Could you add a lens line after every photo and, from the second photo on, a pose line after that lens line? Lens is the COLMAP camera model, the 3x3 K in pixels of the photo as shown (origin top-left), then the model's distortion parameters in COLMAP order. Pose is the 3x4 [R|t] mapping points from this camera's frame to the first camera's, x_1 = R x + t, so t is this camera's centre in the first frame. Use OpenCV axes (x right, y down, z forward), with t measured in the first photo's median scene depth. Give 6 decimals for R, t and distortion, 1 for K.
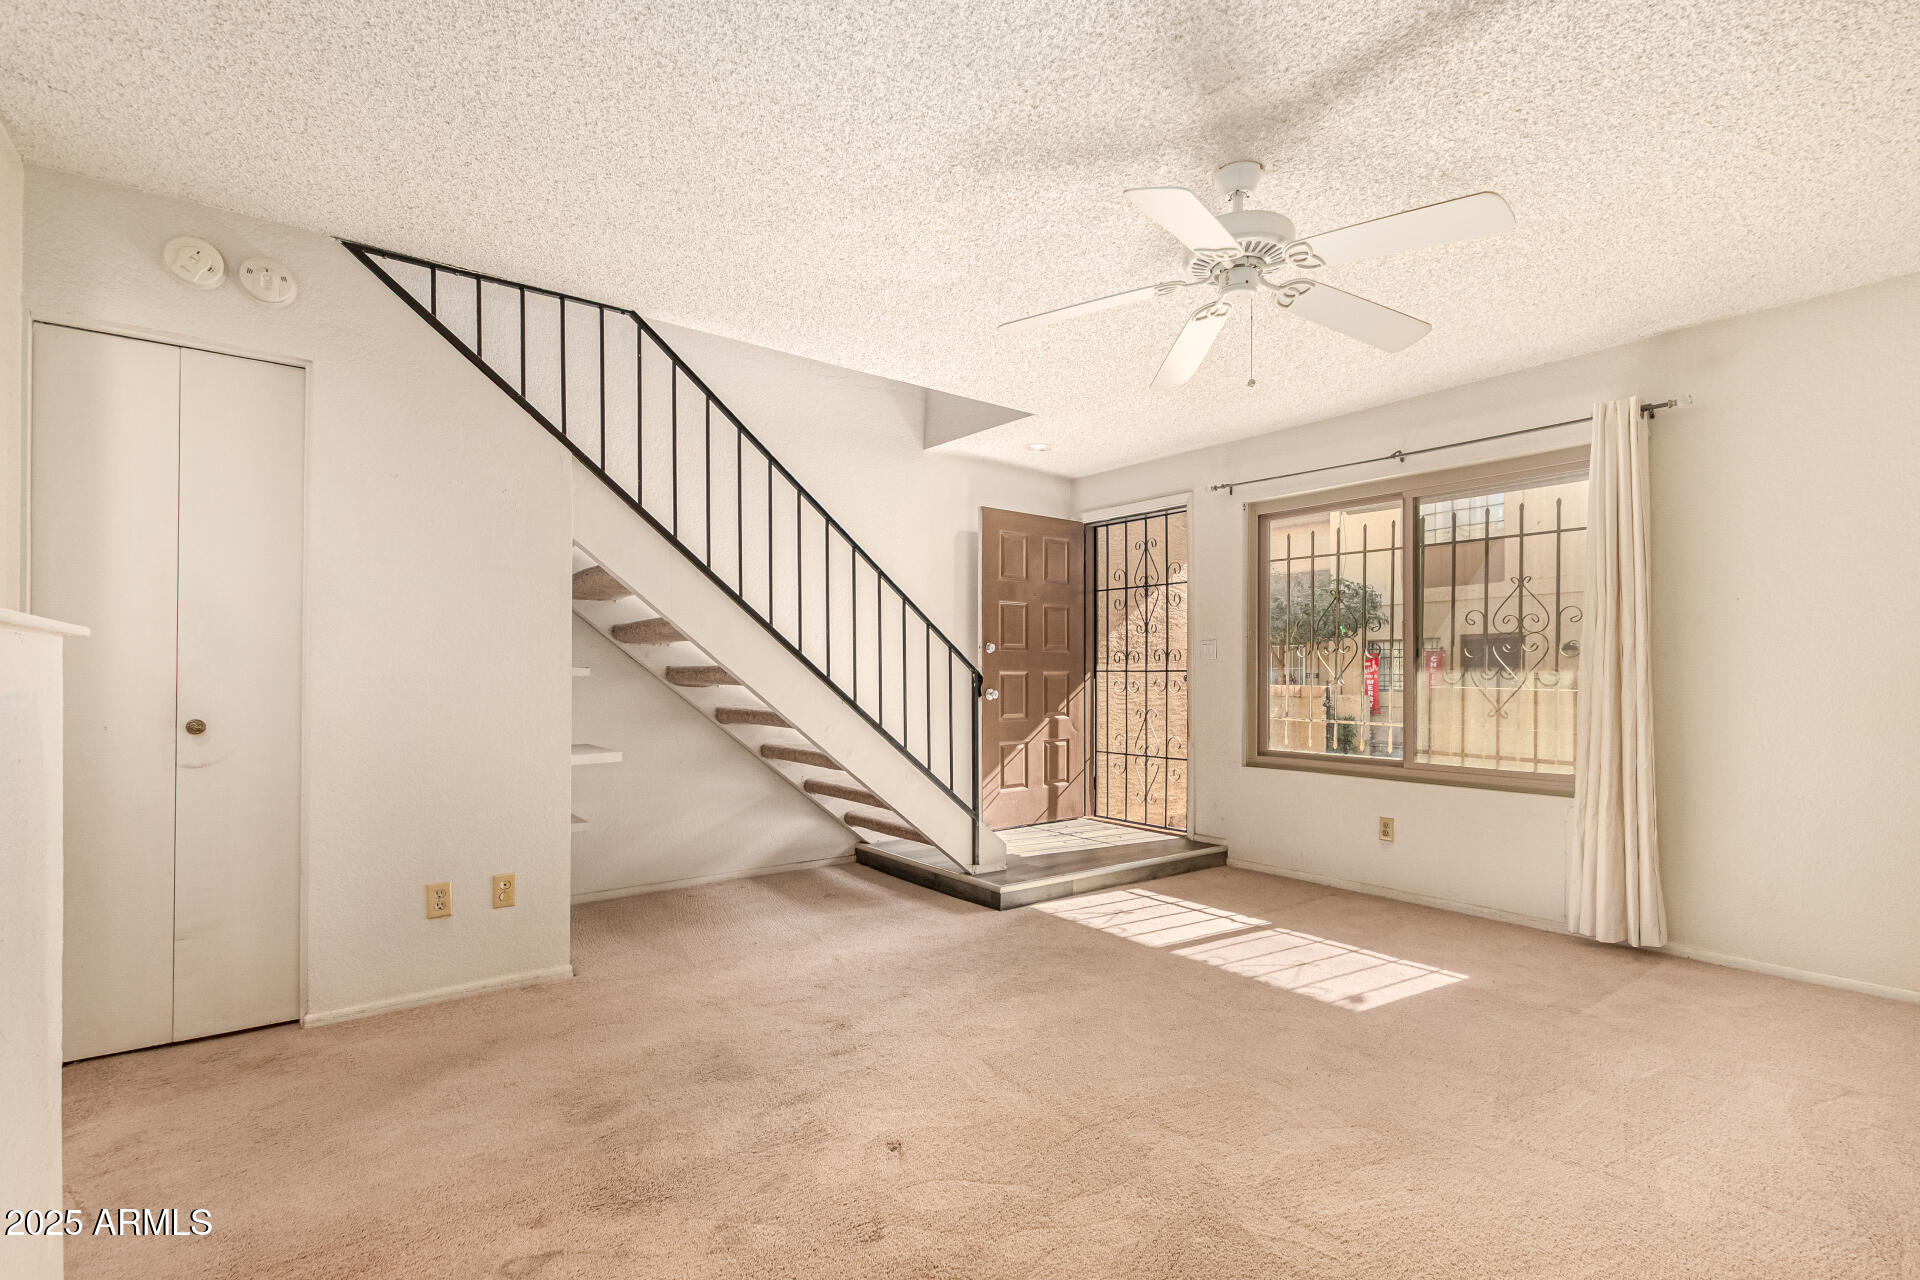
lens RADIAL K [[882.1, 0, 969.2], [0, 882.1, 667.3], [0, 0, 1]] dist [0.001784, -0.000236]
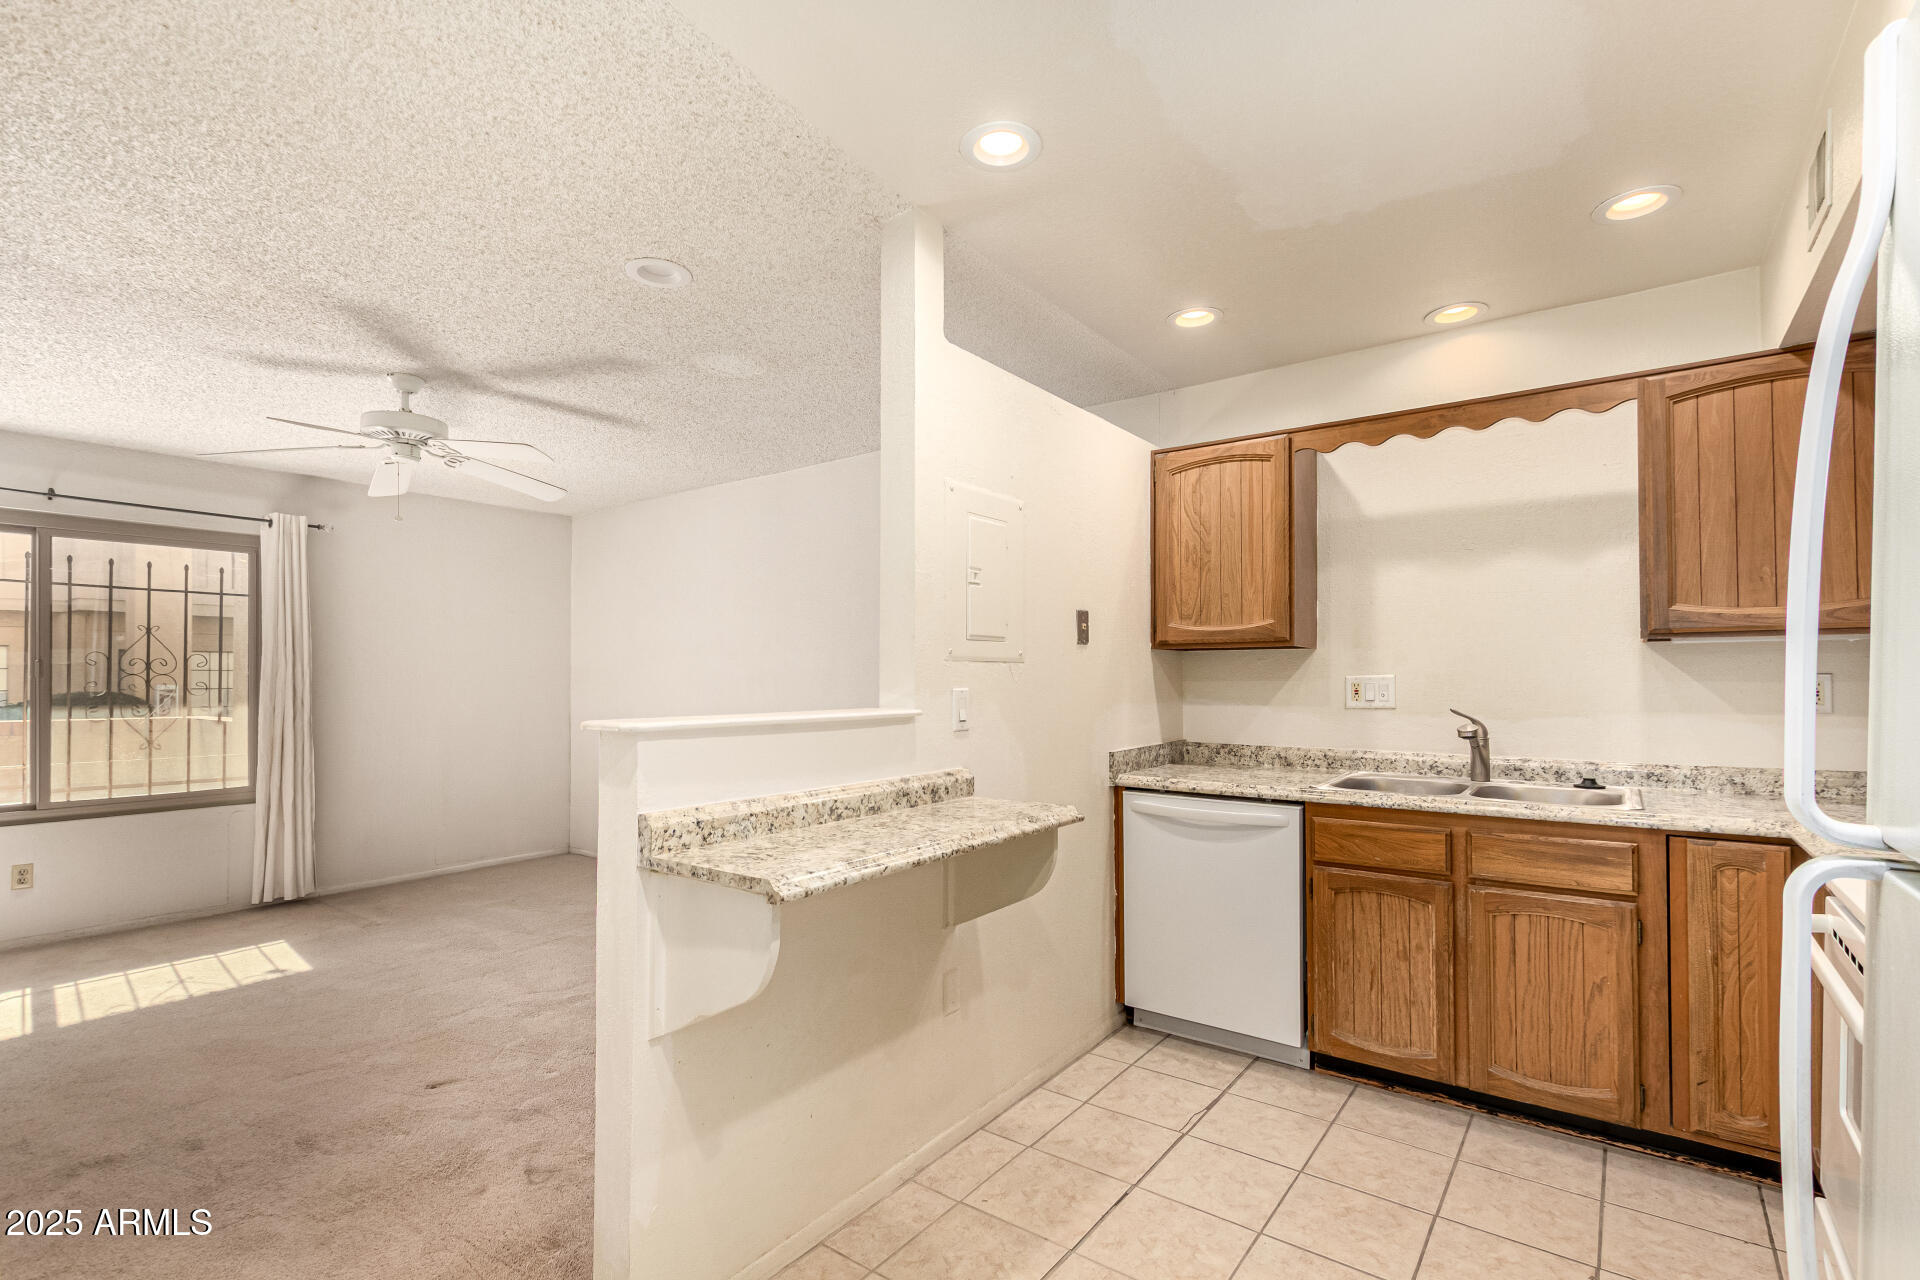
lens RADIAL K [[877.2, 0, 963.0], [0, 877.2, 675.3], [0, 0, 1]] dist [-0.000846, -0.000484]
pose [[-0.270310, 0.004171, 0.962764, -0.848857], [-0.000760, 0.999989, -0.004546, -0.037564], [-0.962773, -0.001961, -0.270304, 0.319645]]
